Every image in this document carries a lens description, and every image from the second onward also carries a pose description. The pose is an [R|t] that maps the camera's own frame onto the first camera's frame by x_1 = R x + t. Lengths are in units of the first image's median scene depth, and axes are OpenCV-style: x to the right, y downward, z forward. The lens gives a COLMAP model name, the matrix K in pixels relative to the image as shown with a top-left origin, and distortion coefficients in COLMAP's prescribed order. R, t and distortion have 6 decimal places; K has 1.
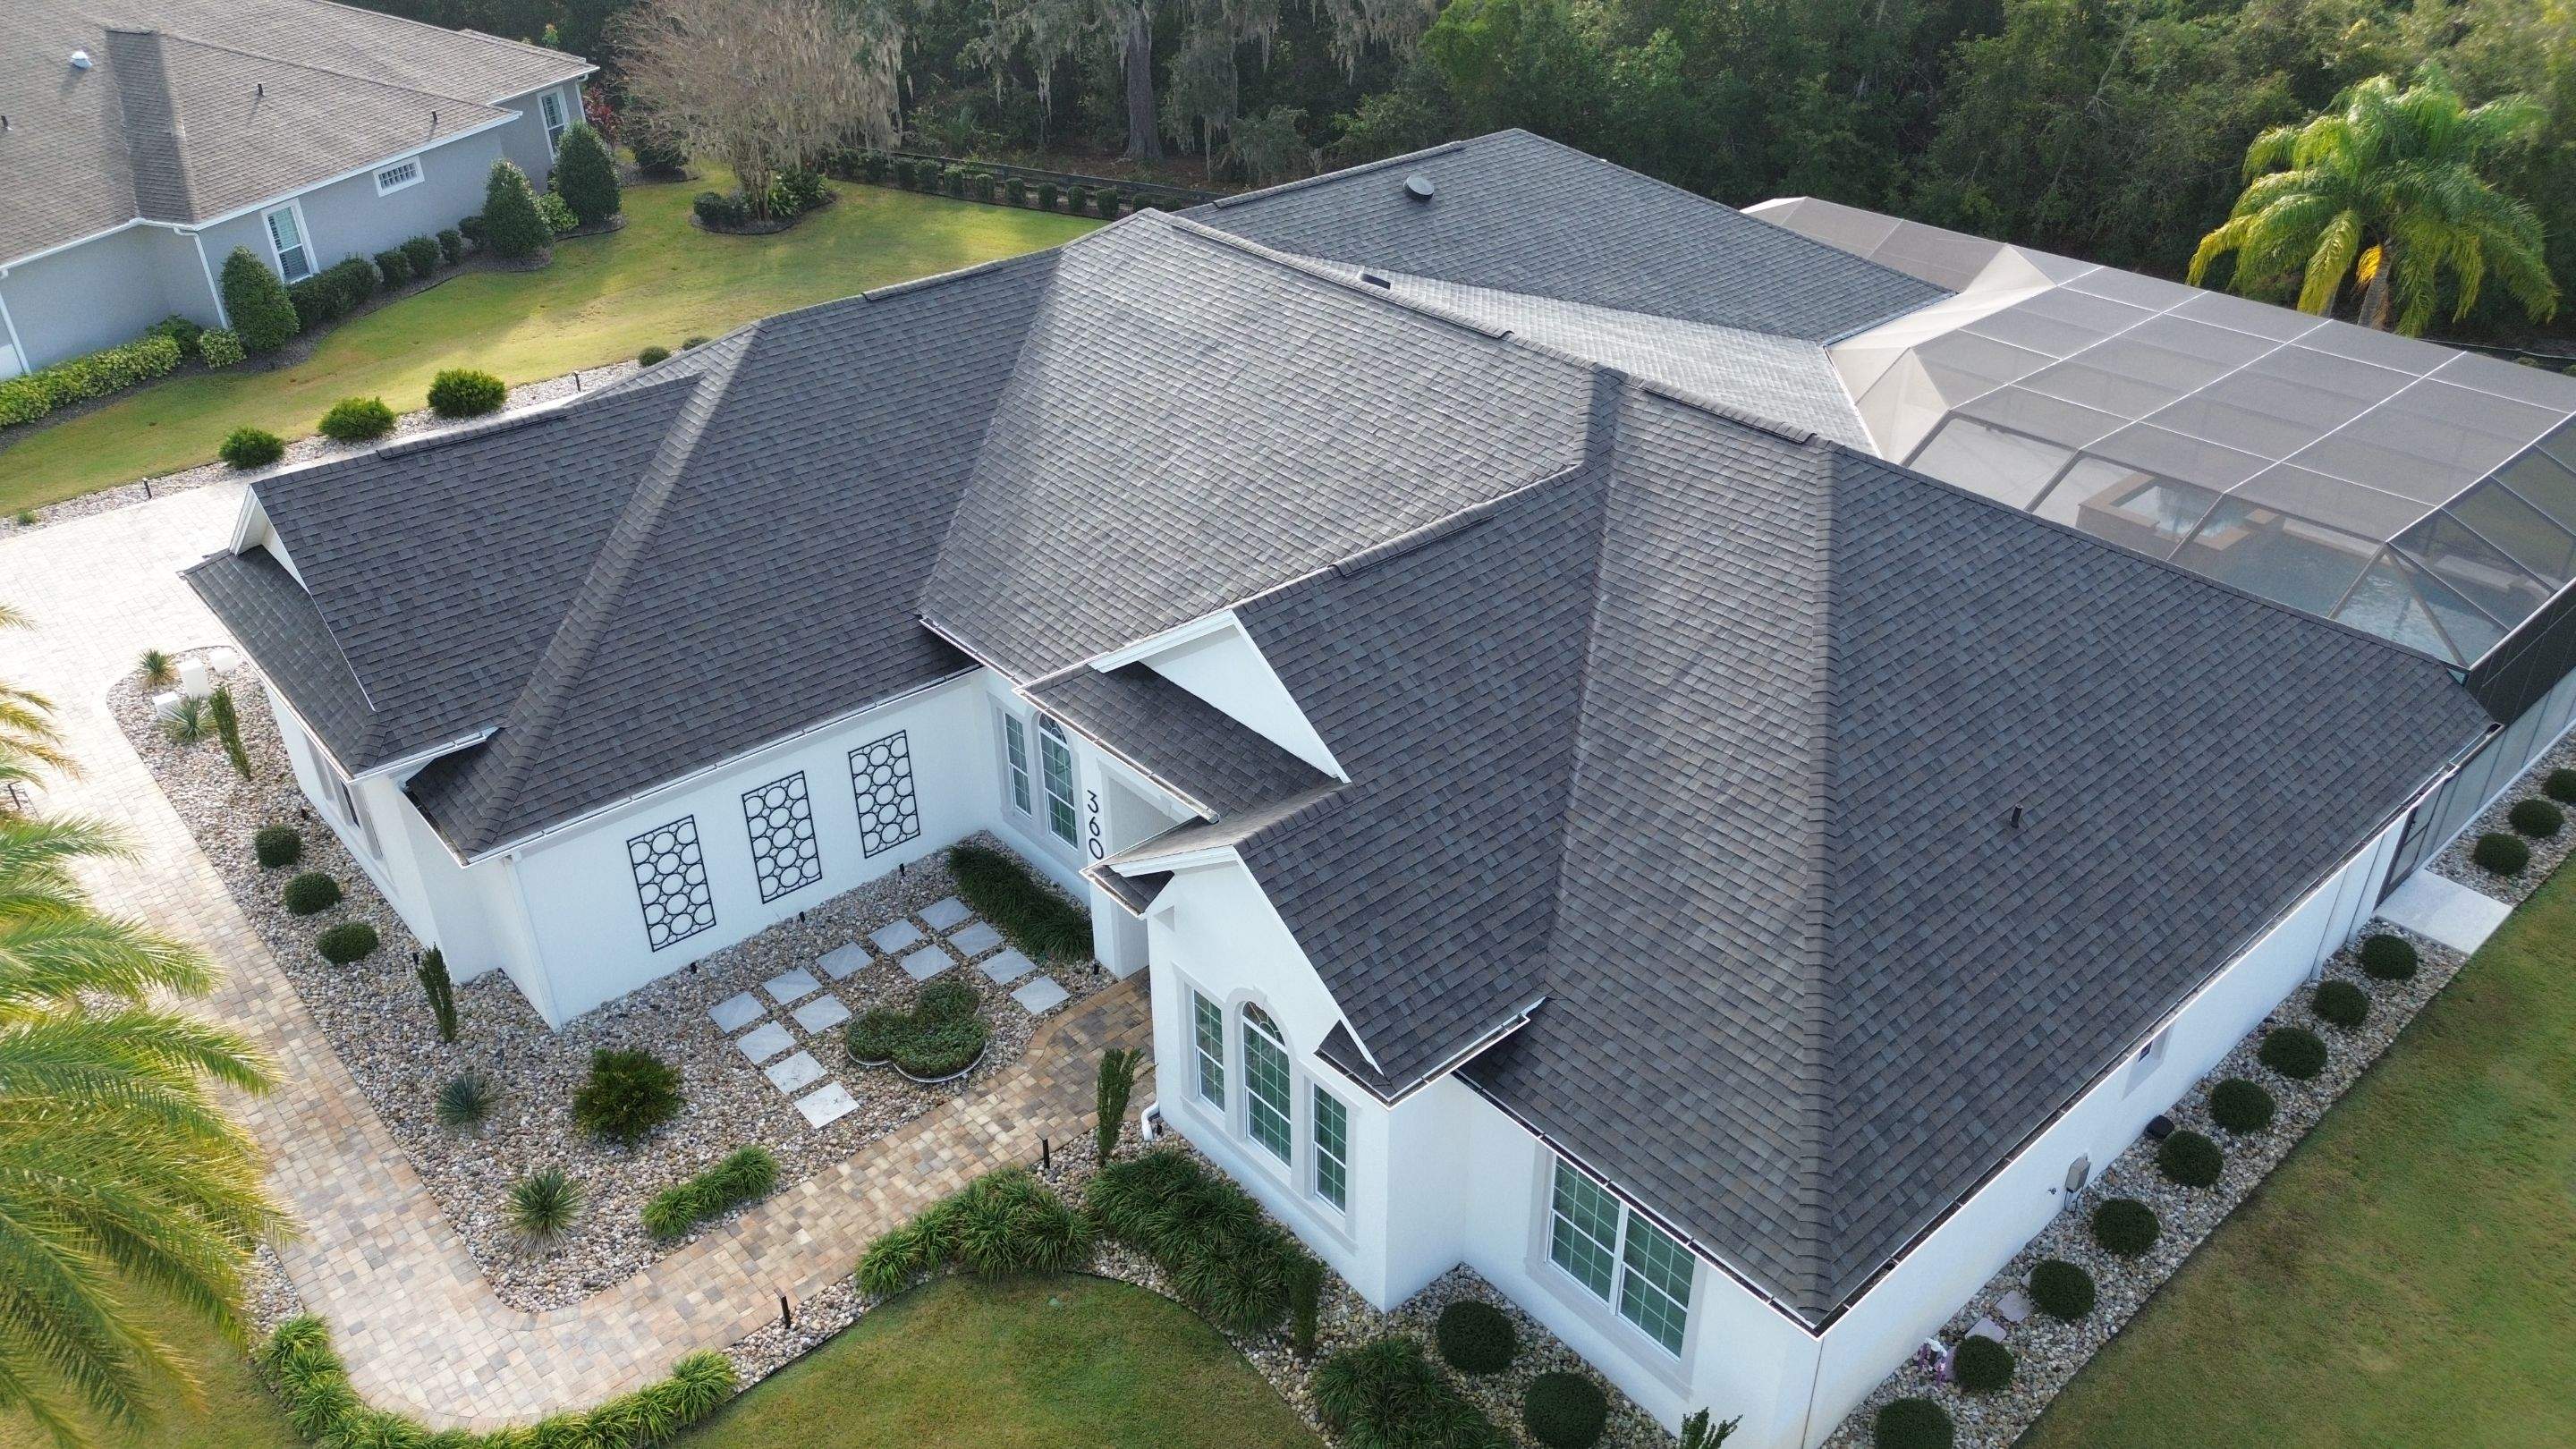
lens RADIAL K [[1841.2, 0, 1321.8], [0, 1841.2, 716.8], [0, 0, 1]] dist [0.034581, -0.010239]
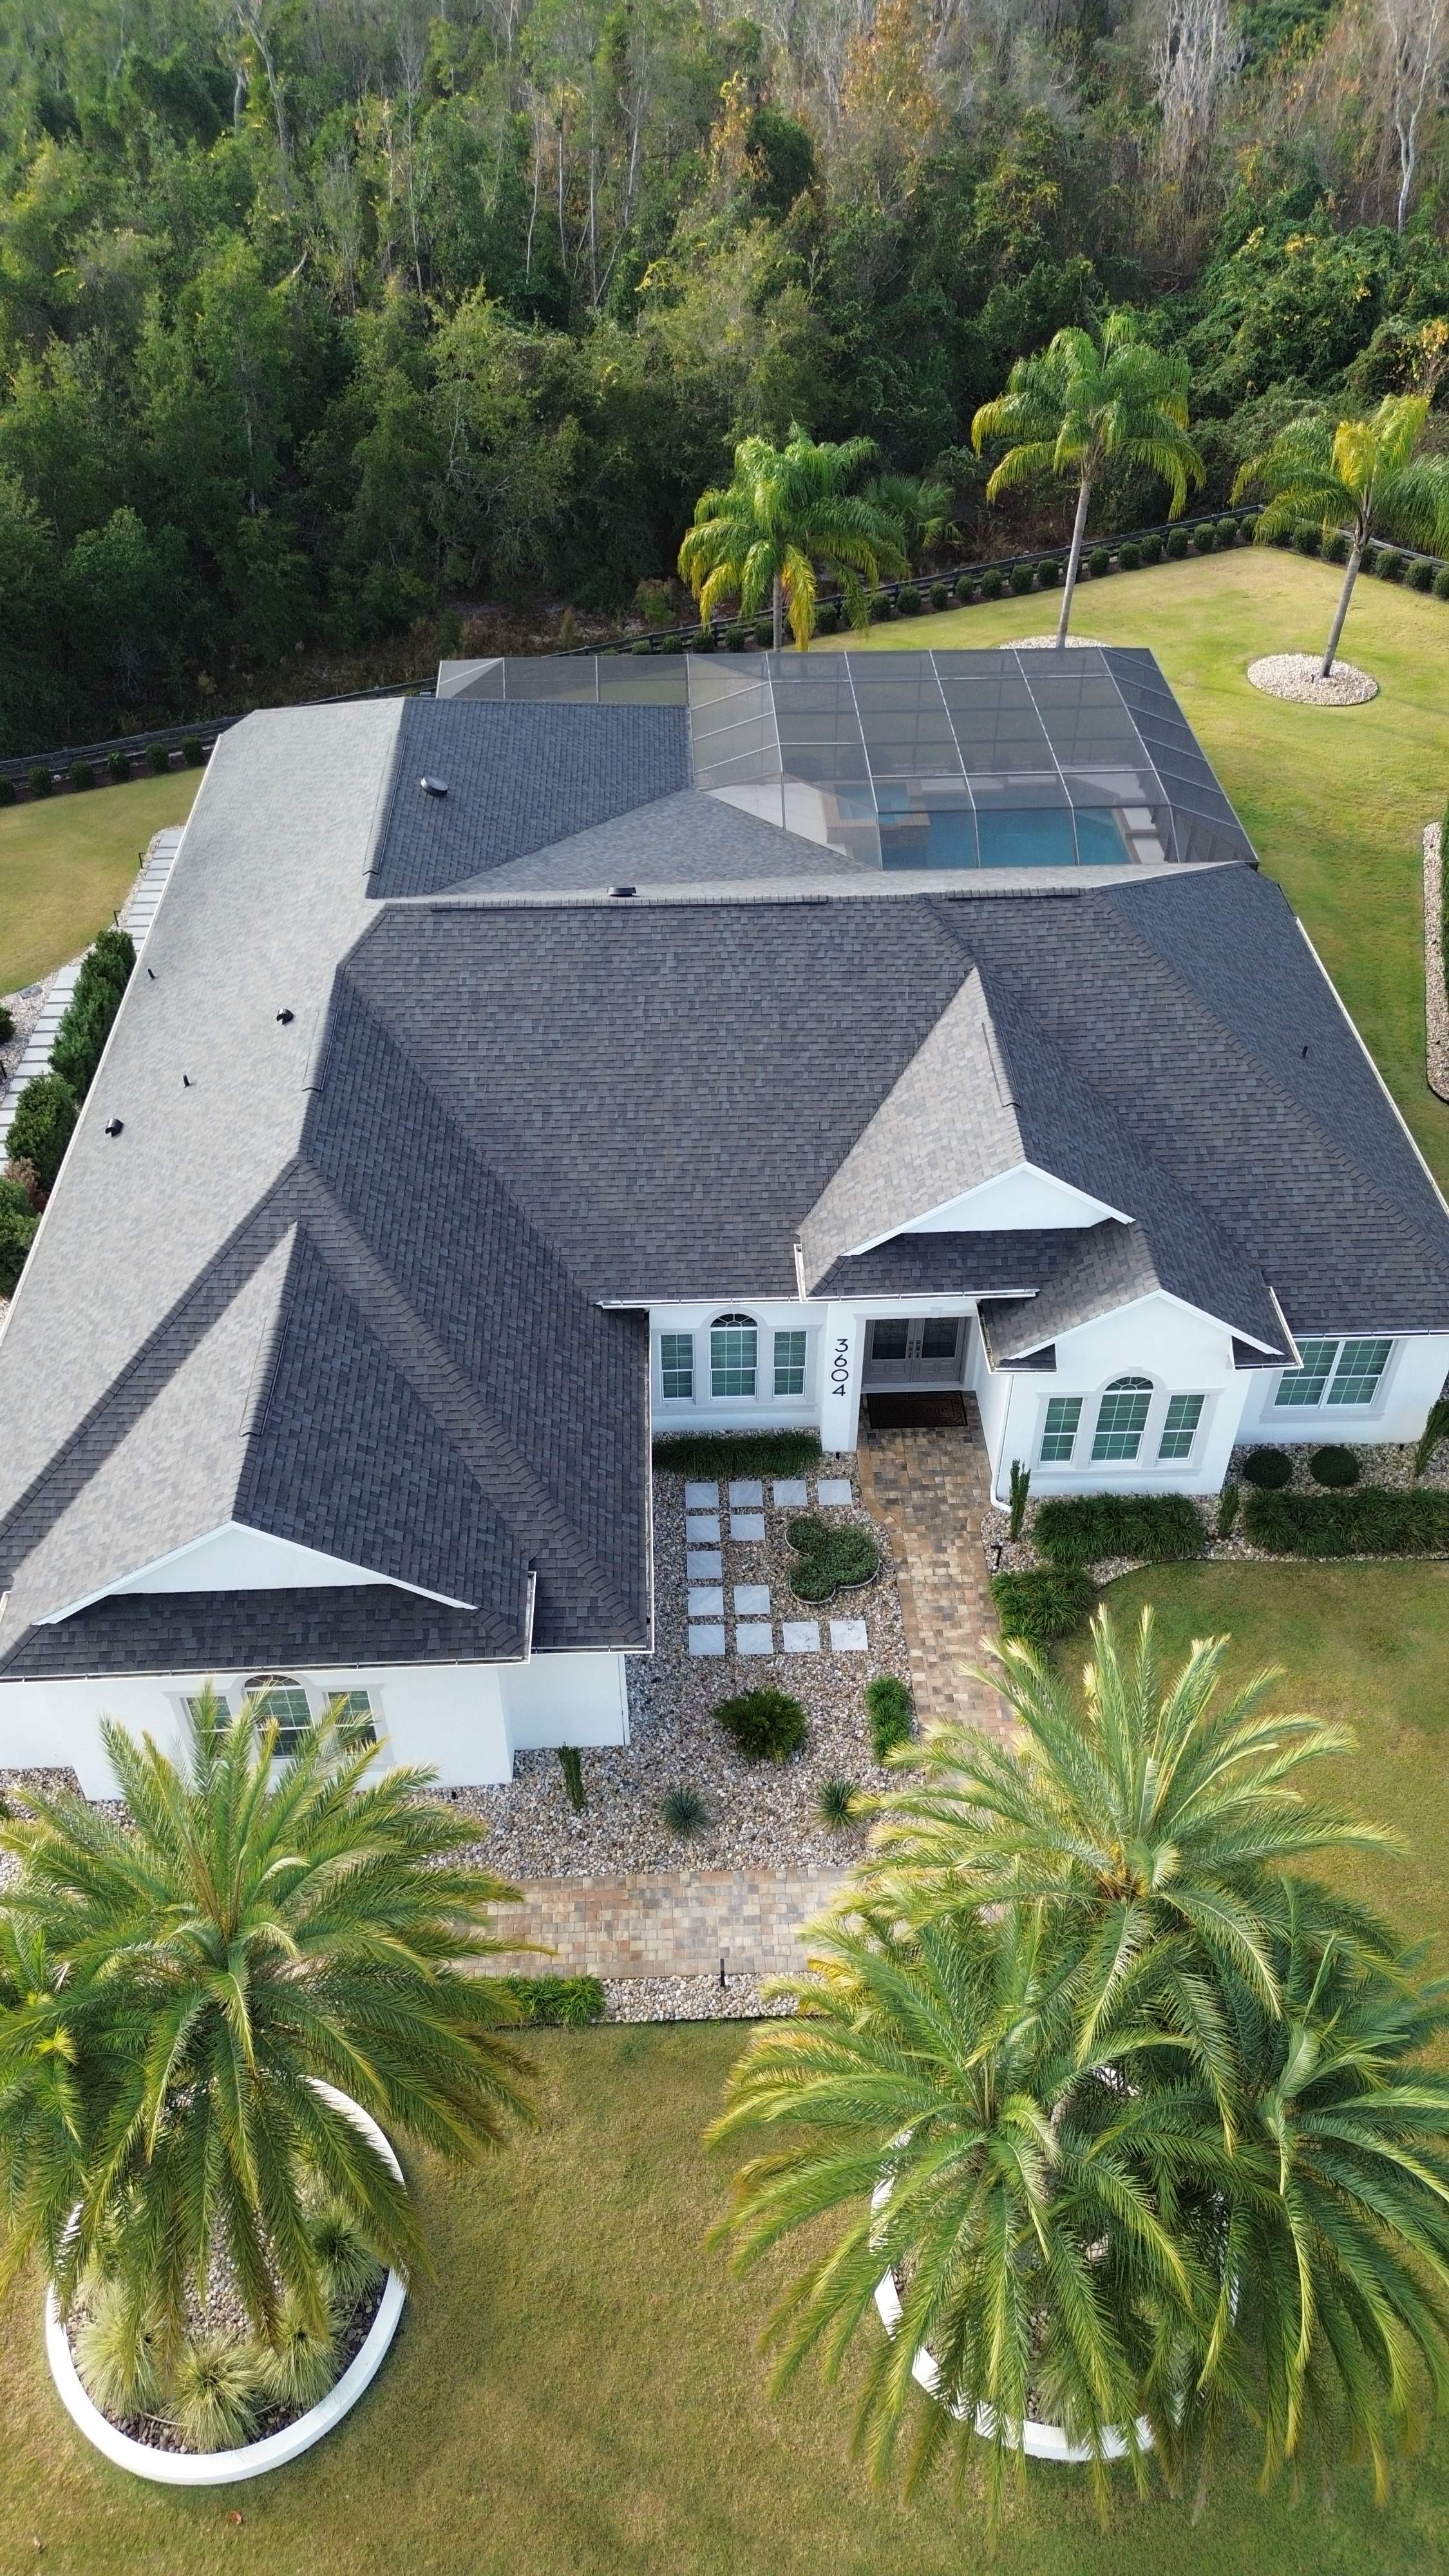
lens RADIAL K [[1765.9, 0, 724.9], [0, 1765.9, 1315.8], [0, 0, 1]] dist [0.077746, -0.002321]
pose [[0.636488, -0.526346, 0.563775, -0.874966], [0.398897, 0.850247, 0.343453, -0.439381], [-0.660124, 0.006284, 0.751131, 0.083738]]
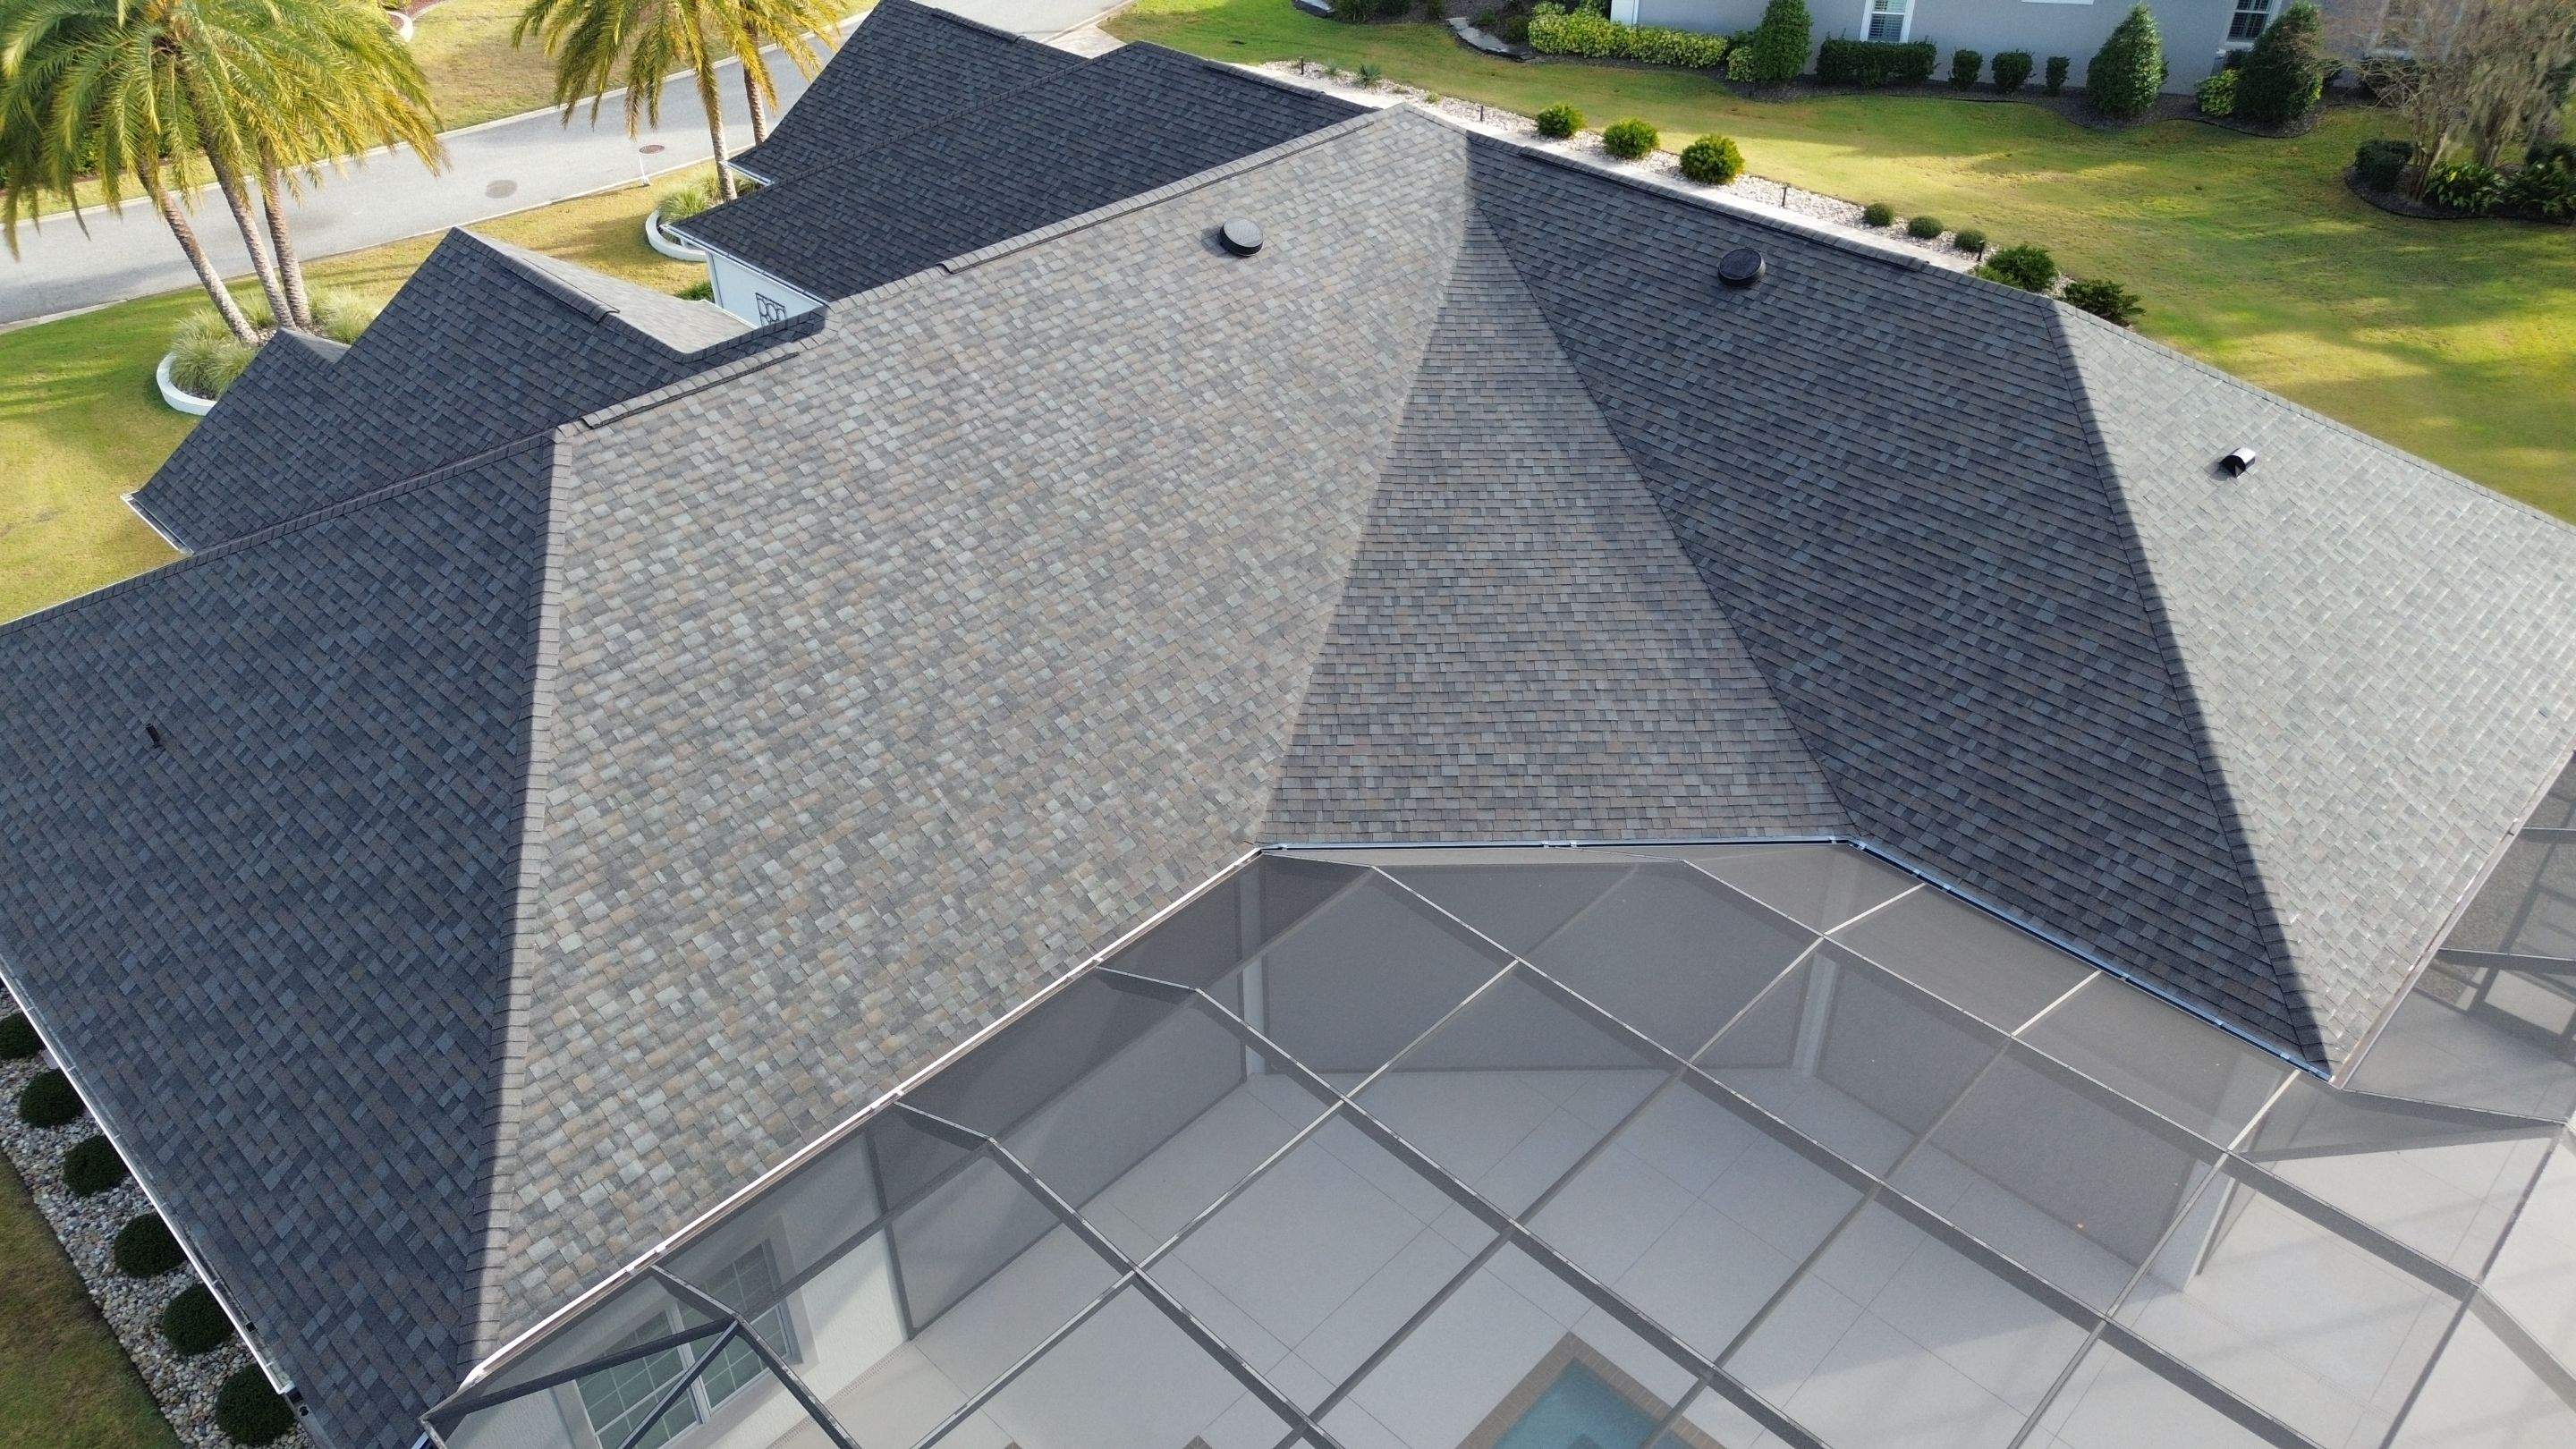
lens RADIAL K [[1815.1, 0, 1303.3], [0, 1815.1, 723.8], [0, 0, 1]] dist [0.071399, -0.067716]
pose [[0.075399, 0.595955, -0.799470, 0.947650], [-0.507074, 0.713263, 0.483871, -0.581853], [0.858598, 0.368908, 0.355973, 0.961998]]
